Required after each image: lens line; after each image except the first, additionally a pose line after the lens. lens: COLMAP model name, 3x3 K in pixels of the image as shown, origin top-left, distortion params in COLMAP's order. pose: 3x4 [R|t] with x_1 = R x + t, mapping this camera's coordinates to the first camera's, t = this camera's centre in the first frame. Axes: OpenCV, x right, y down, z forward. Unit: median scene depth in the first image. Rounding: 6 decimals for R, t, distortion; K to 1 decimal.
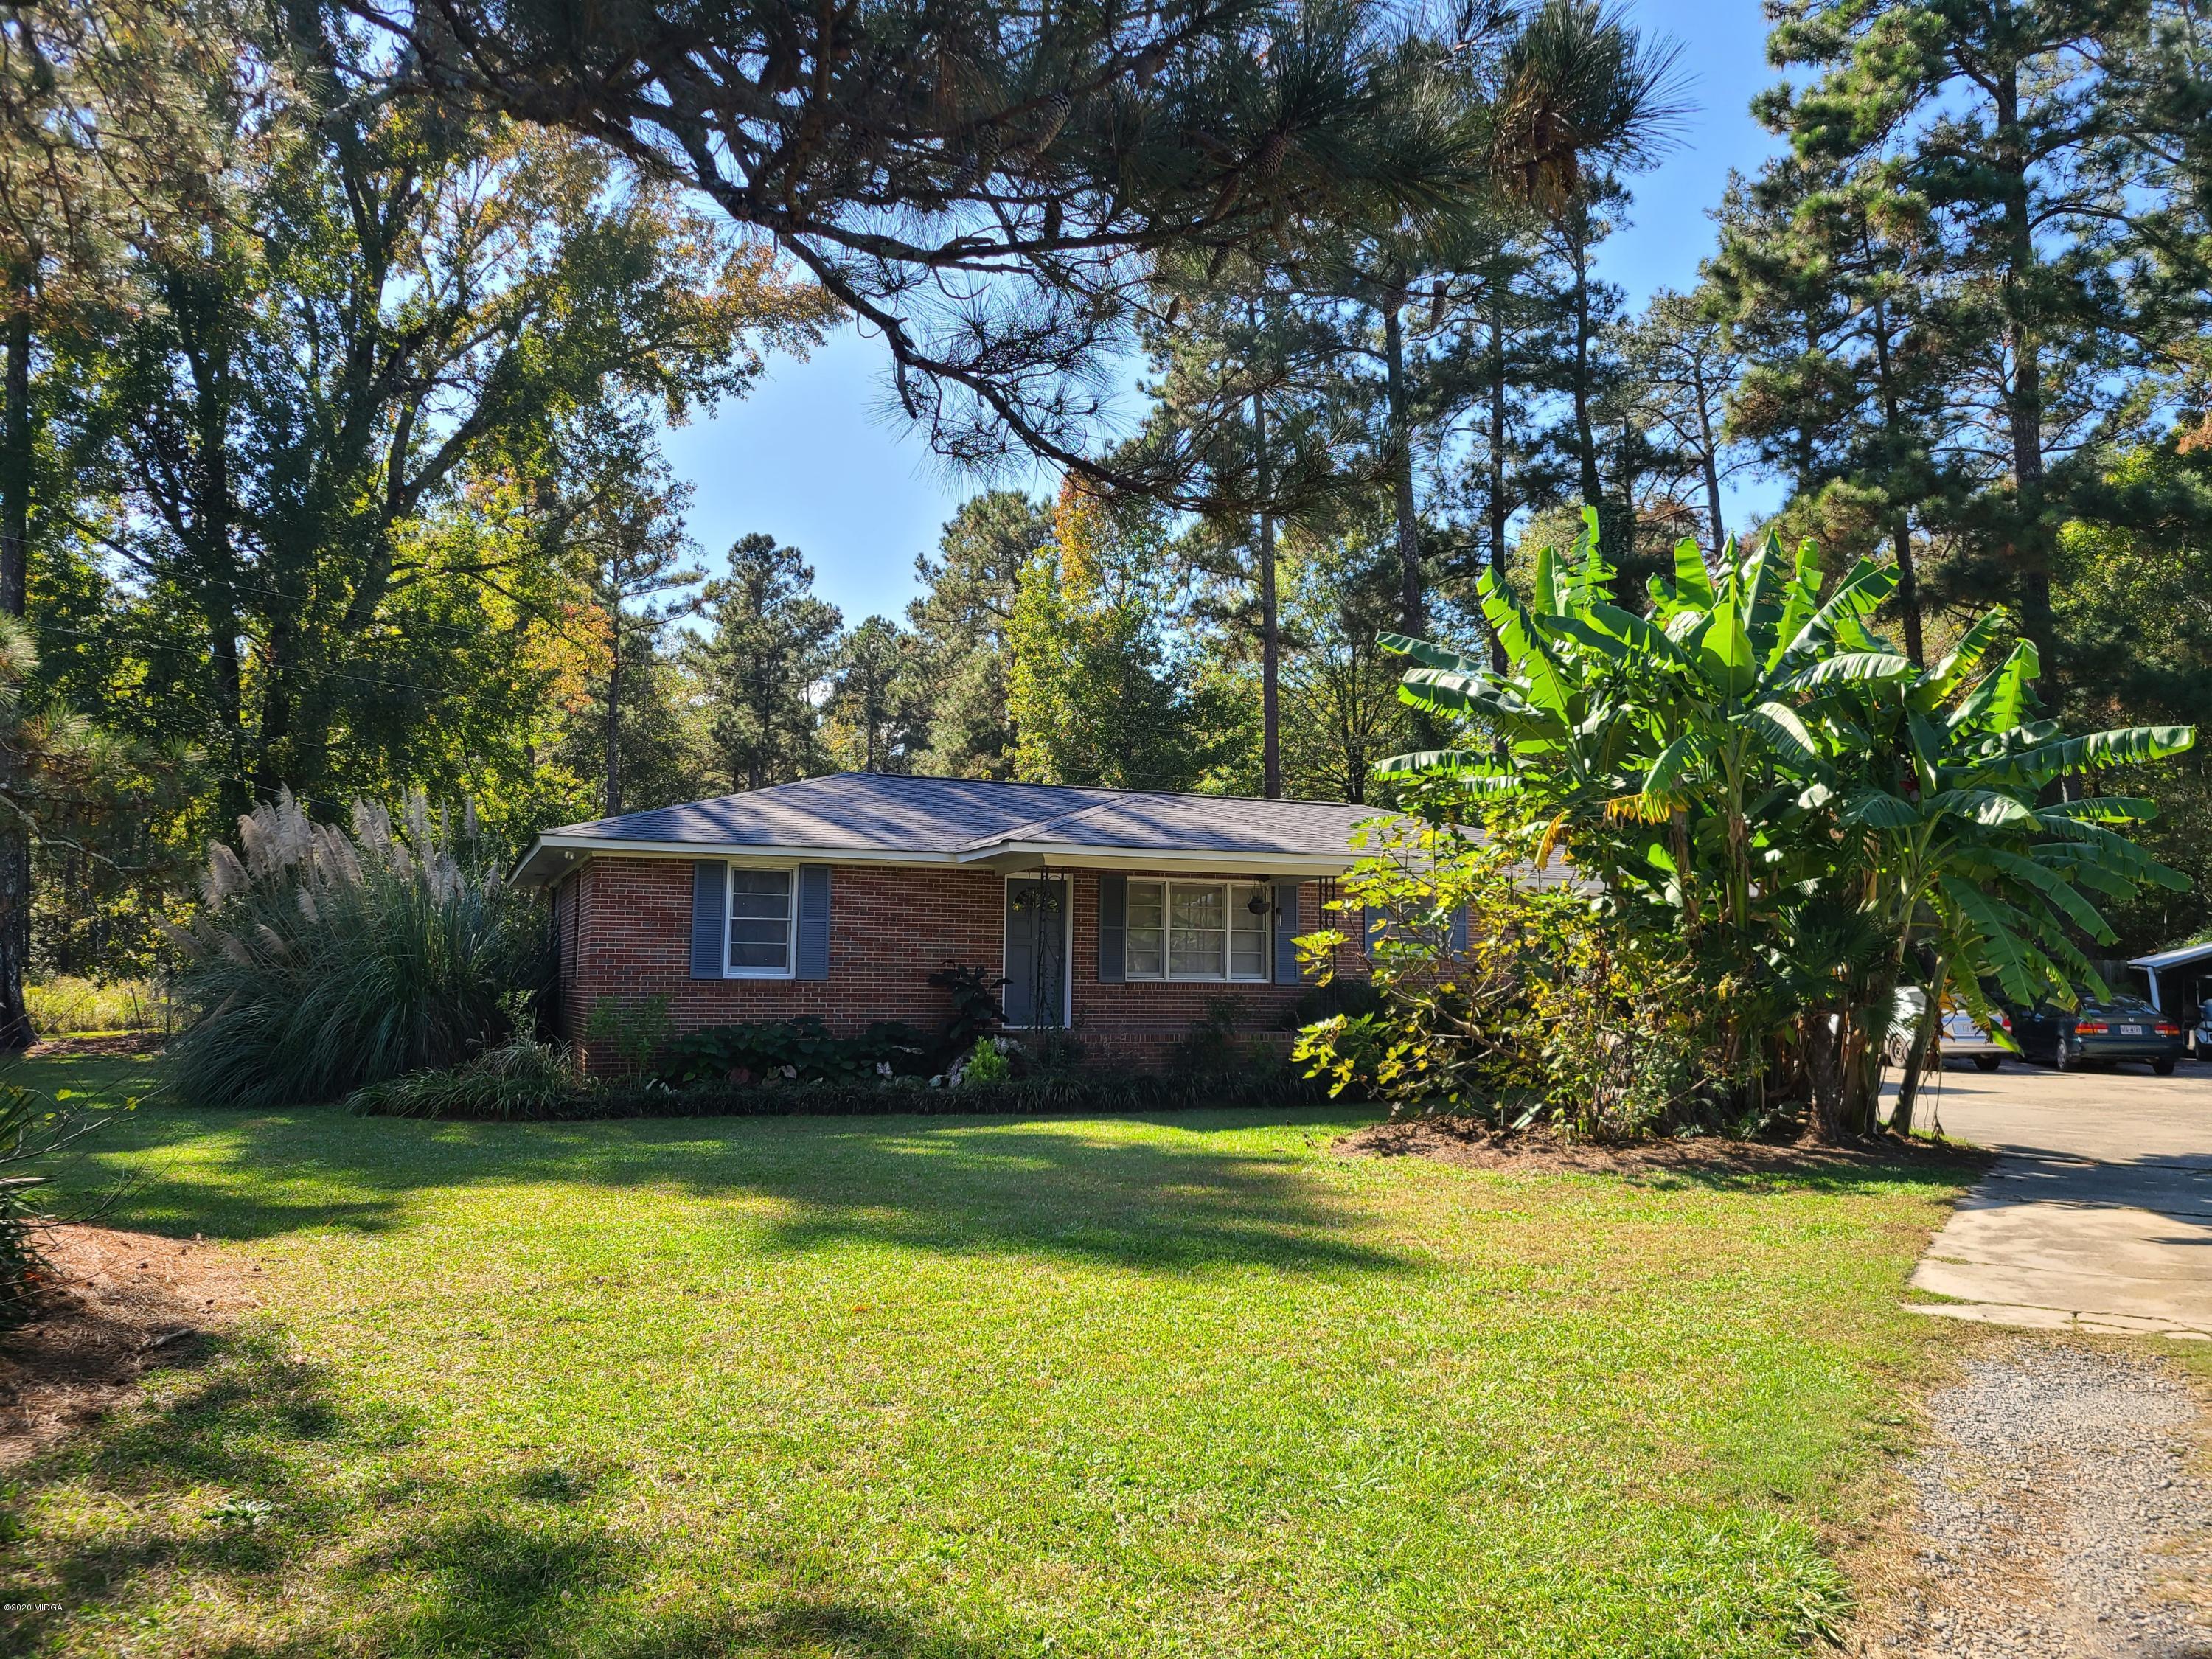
lens RADIAL K [[1630.5, 0, 1139.1], [0, 1630.5, 838.3], [0, 0, 1]] dist [0.065795, -0.048807]
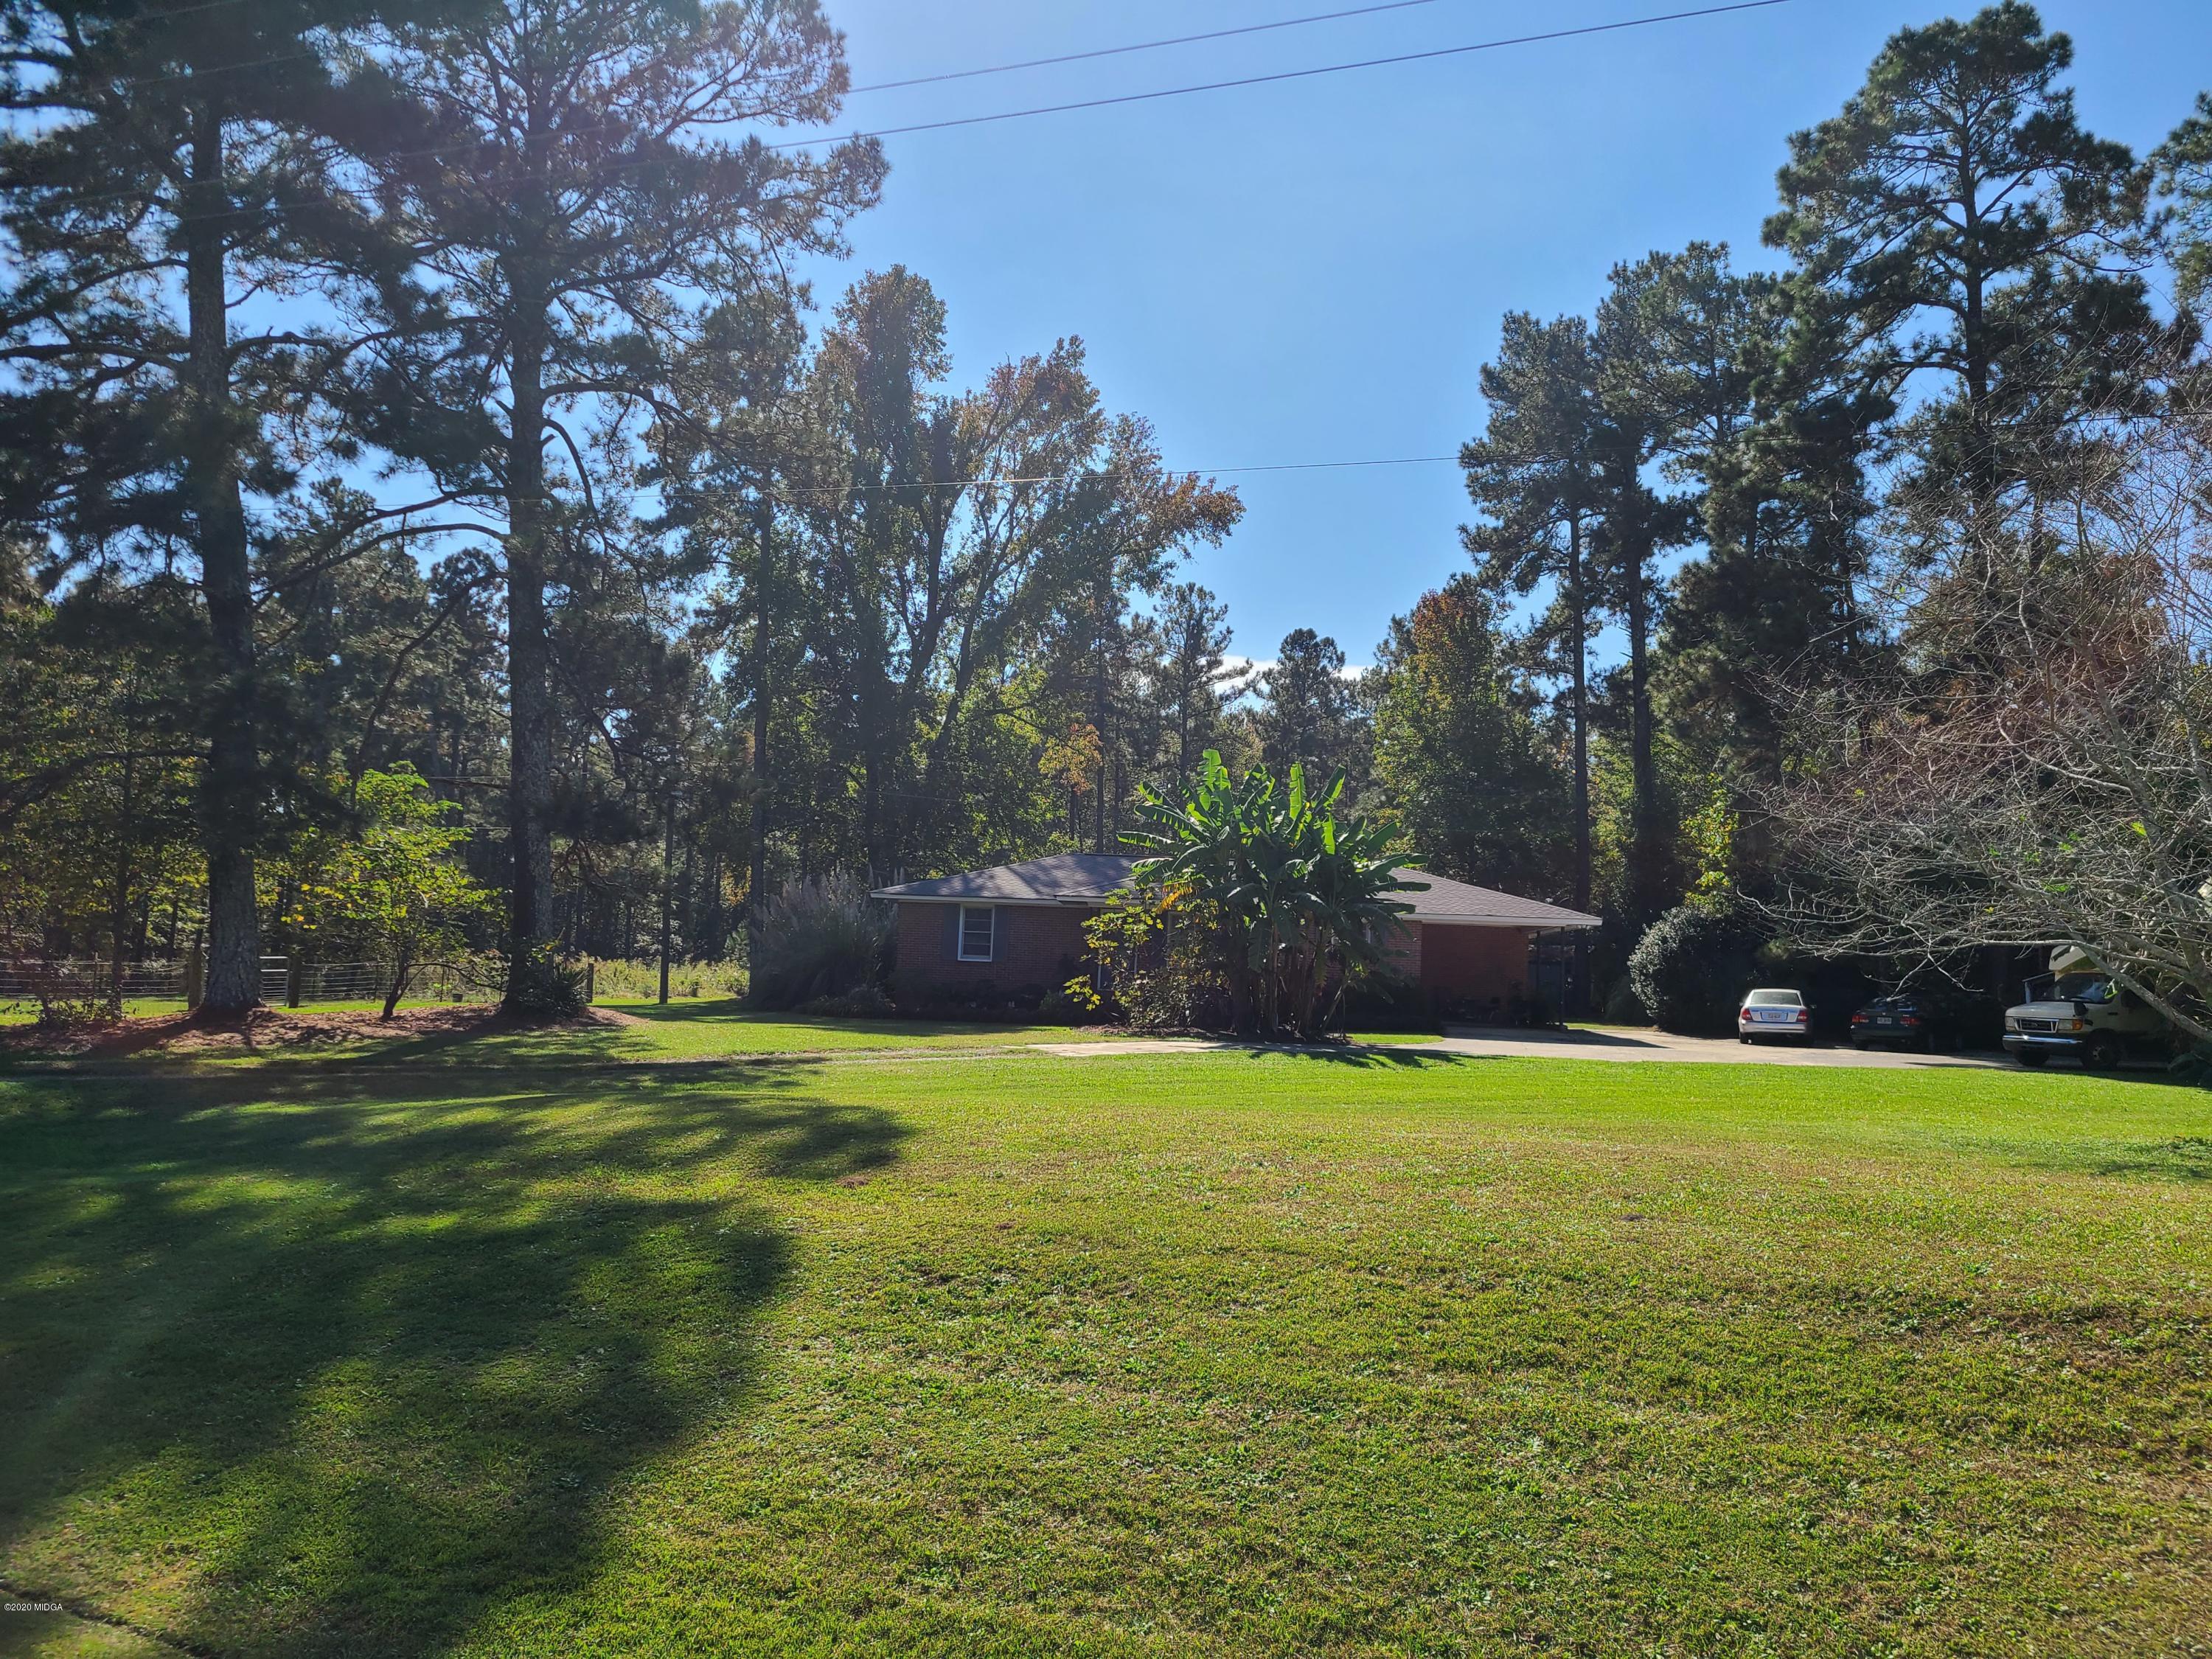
lens RADIAL K [[1630.5, 0, 1139.1], [0, 1630.5, 838.3], [0, 0, 1]] dist [0.065795, -0.048807]
pose [[0.899854, -0.014892, -0.435936, 0.327605], [0.009473, 0.999849, -0.014602, -0.014386], [0.436088, 0.009010, 0.899859, -0.292836]]
